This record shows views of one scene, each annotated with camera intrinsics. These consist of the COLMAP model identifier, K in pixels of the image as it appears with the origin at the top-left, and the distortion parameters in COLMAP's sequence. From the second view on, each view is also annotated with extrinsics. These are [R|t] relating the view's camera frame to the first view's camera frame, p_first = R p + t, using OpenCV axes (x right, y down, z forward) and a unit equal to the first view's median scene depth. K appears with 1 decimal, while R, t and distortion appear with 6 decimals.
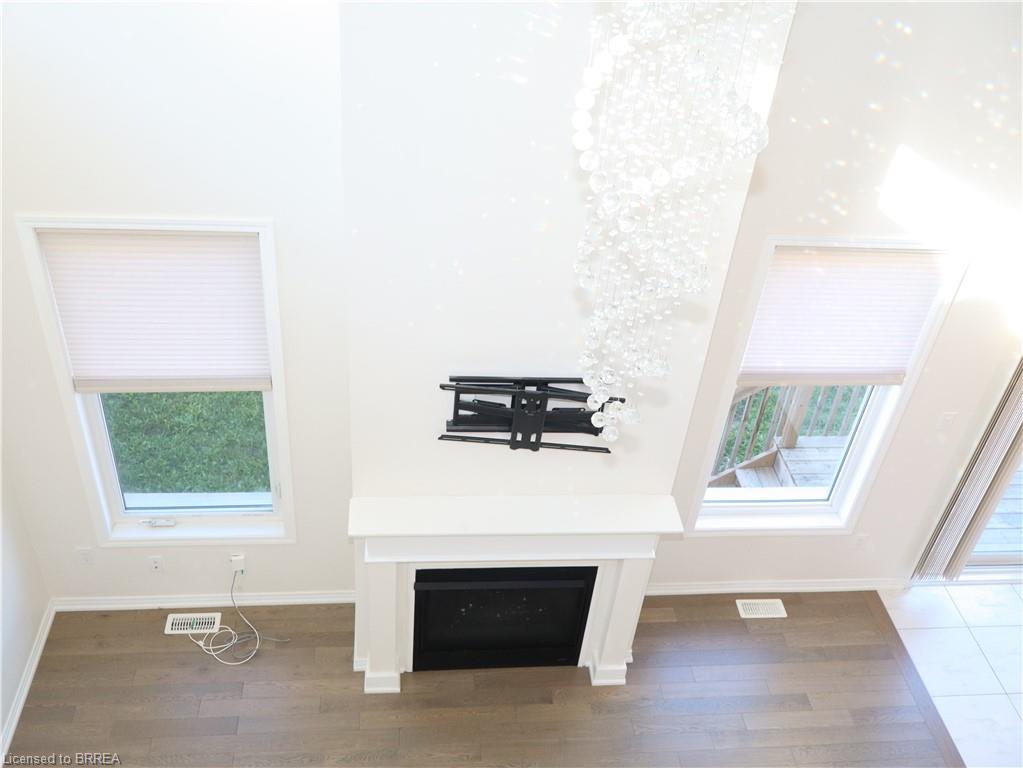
lens RADIAL K [[961.8, 0, 509.0], [0, 961.8, 387.0], [0, 0, 1]] dist [-0.010595, 0.000000]
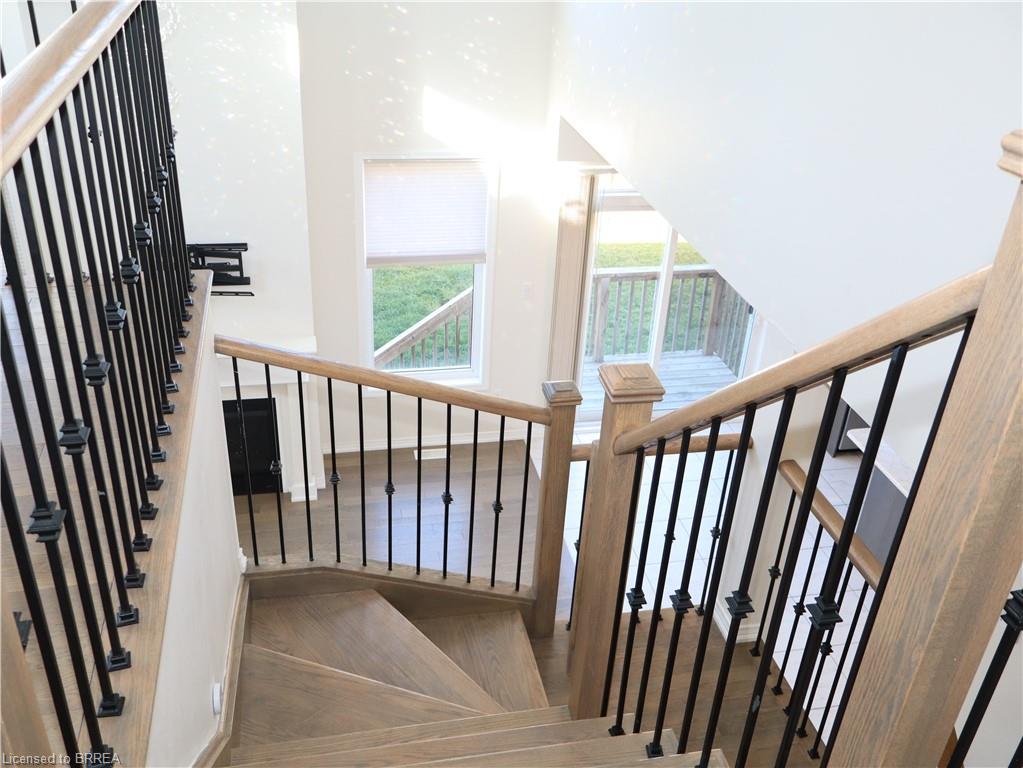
lens RADIAL K [[961.8, 0, 512.0], [0, 961.8, 382.3], [0, 0, 1]] dist [-0.010595, 0.000000]
pose [[0.992840, -0.081950, 0.086902, 0.299819], [0.092672, 0.987495, -0.127540, 0.354491], [-0.075363, 0.134680, 0.988019, -0.402425]]
